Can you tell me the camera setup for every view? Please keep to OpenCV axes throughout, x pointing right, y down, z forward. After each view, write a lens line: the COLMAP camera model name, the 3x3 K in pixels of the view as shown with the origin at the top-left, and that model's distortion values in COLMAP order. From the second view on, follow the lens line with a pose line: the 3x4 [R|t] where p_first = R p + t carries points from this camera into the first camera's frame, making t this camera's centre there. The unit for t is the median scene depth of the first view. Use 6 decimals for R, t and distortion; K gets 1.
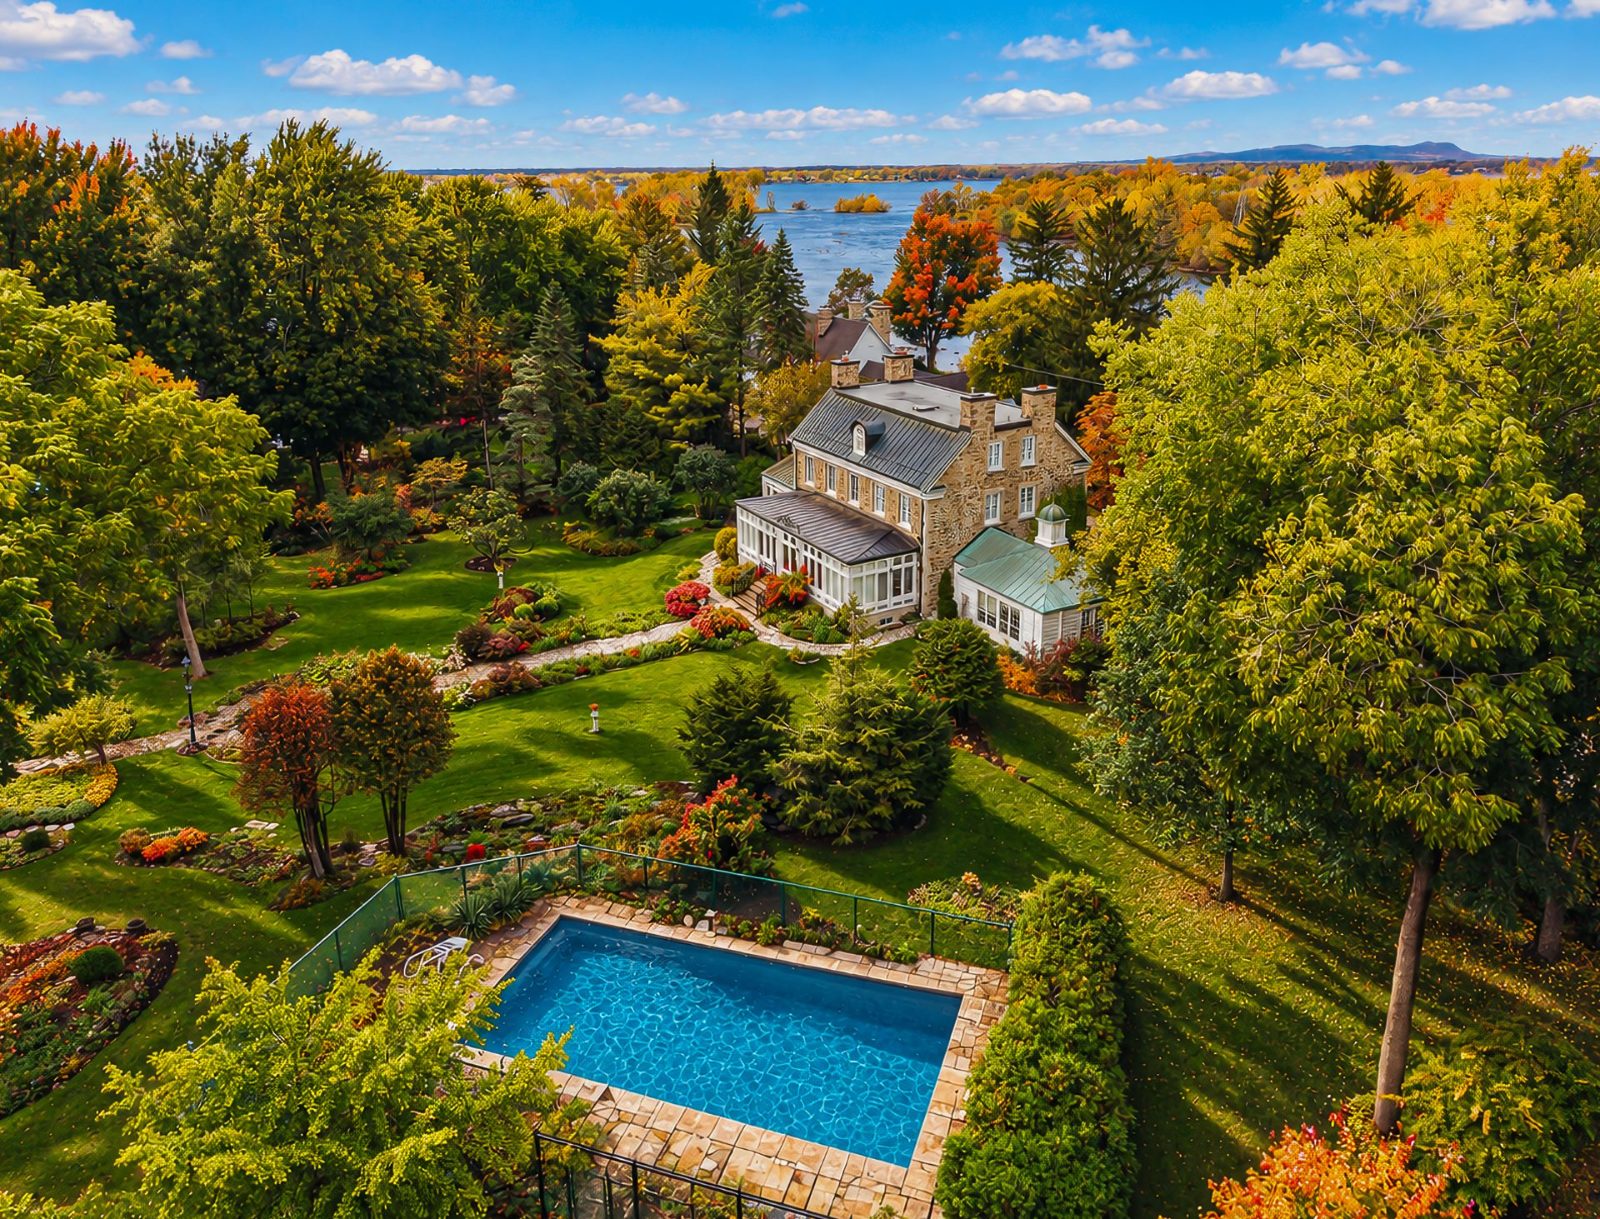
lens RADIAL K [[1223.8, 0, 766.0], [0, 1223.8, 515.2], [0, 0, 1]] dist [0.012852, -0.011284]
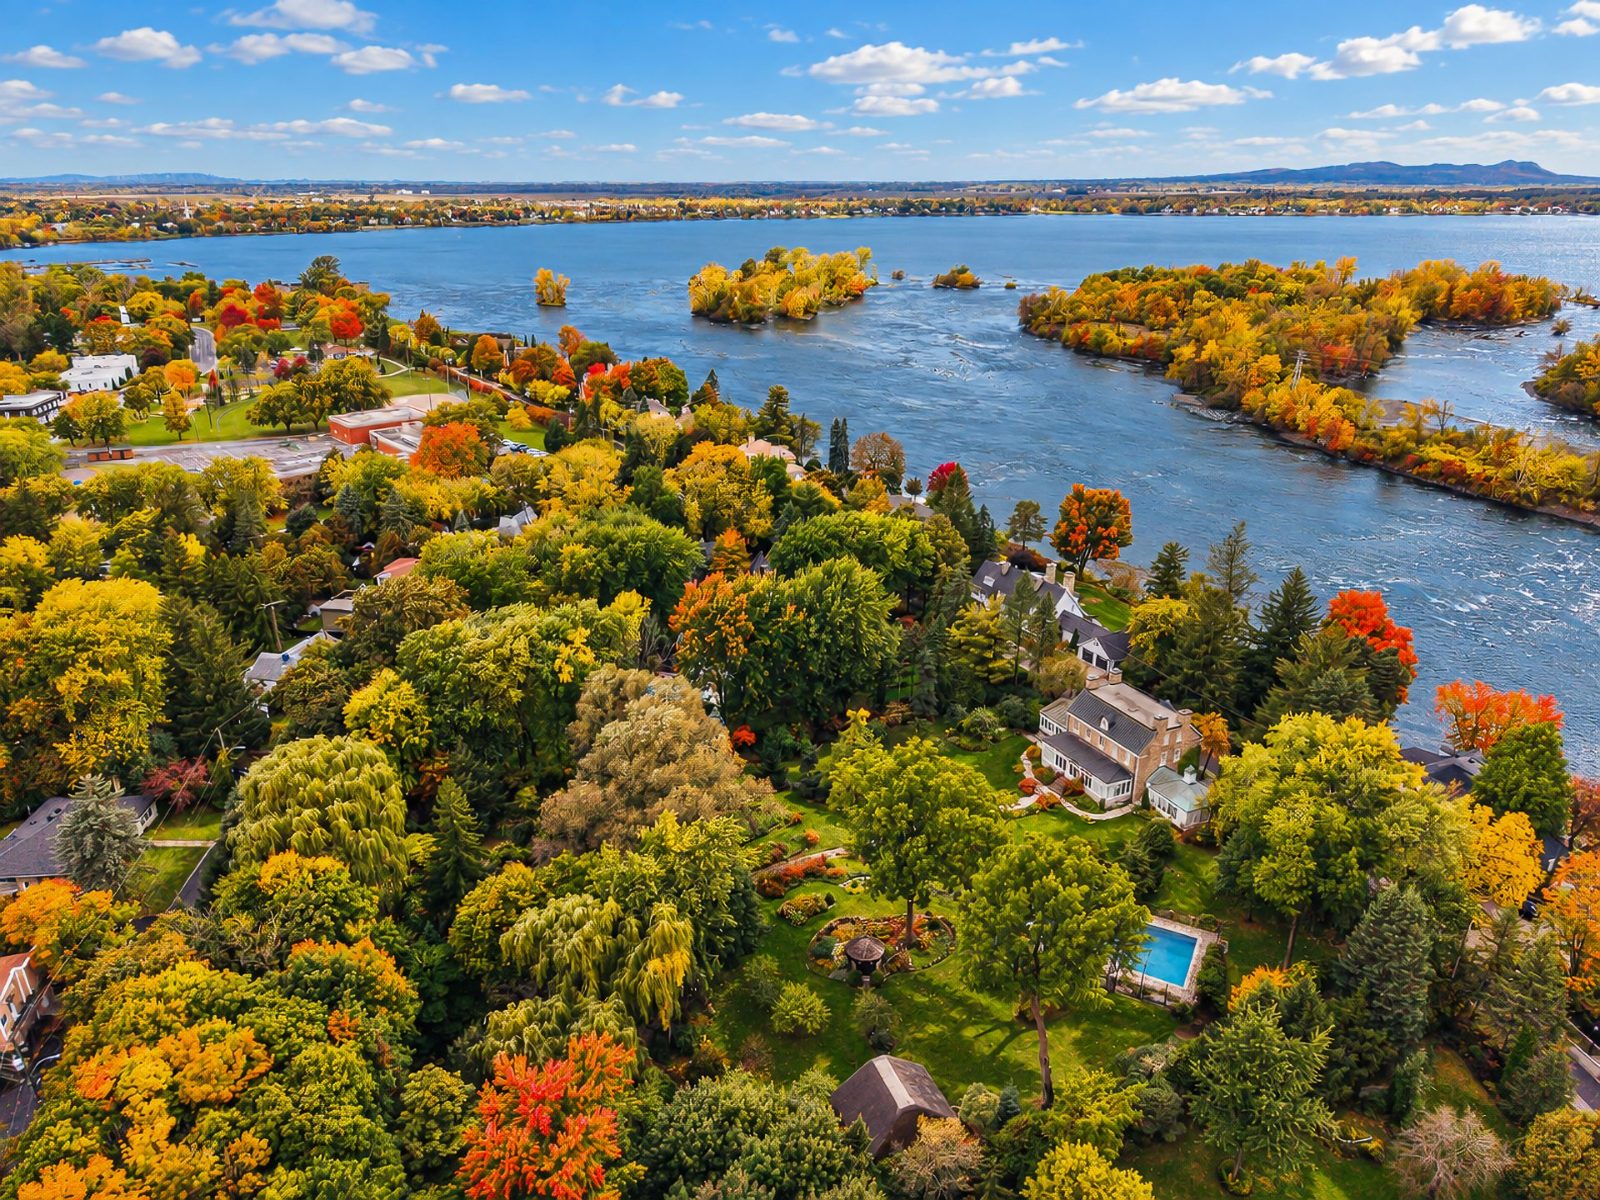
lens RADIAL K [[1151.8, 0, 800.6], [0, 1151.8, 598.7], [0, 0, 1]] dist [0.032746, -0.012328]
pose [[0.999094, 0.033328, -0.026476, -0.492656], [-0.031678, 0.997666, 0.060487, -0.446210], [0.028431, -0.059593, 0.997818, -1.322203]]
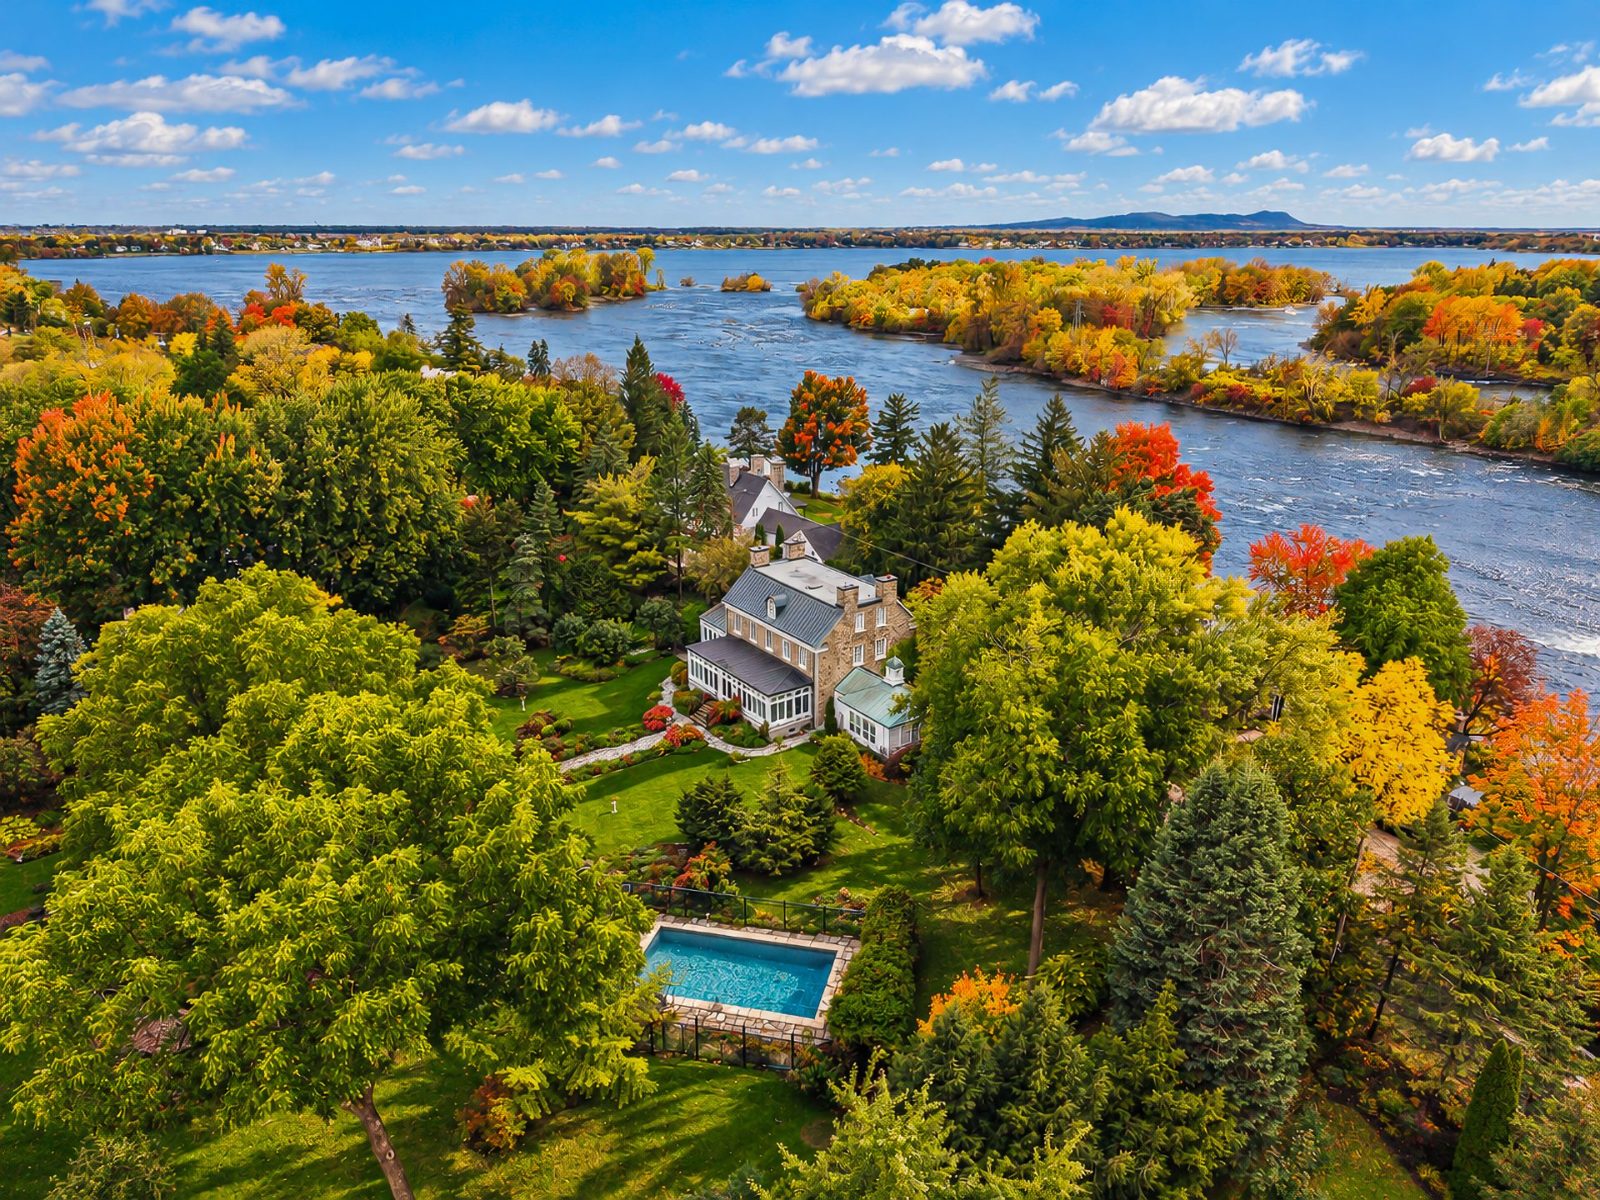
lens RADIAL K [[1151.8, 0, 797.4], [0, 1151.8, 597.0], [0, 0, 1]] dist [0.032746, -0.012328]
pose [[0.993001, -0.022188, 0.116005, -0.059182], [0.019295, 0.999476, 0.025999, -0.118894], [-0.116521, -0.023579, 0.992908, -0.436664]]
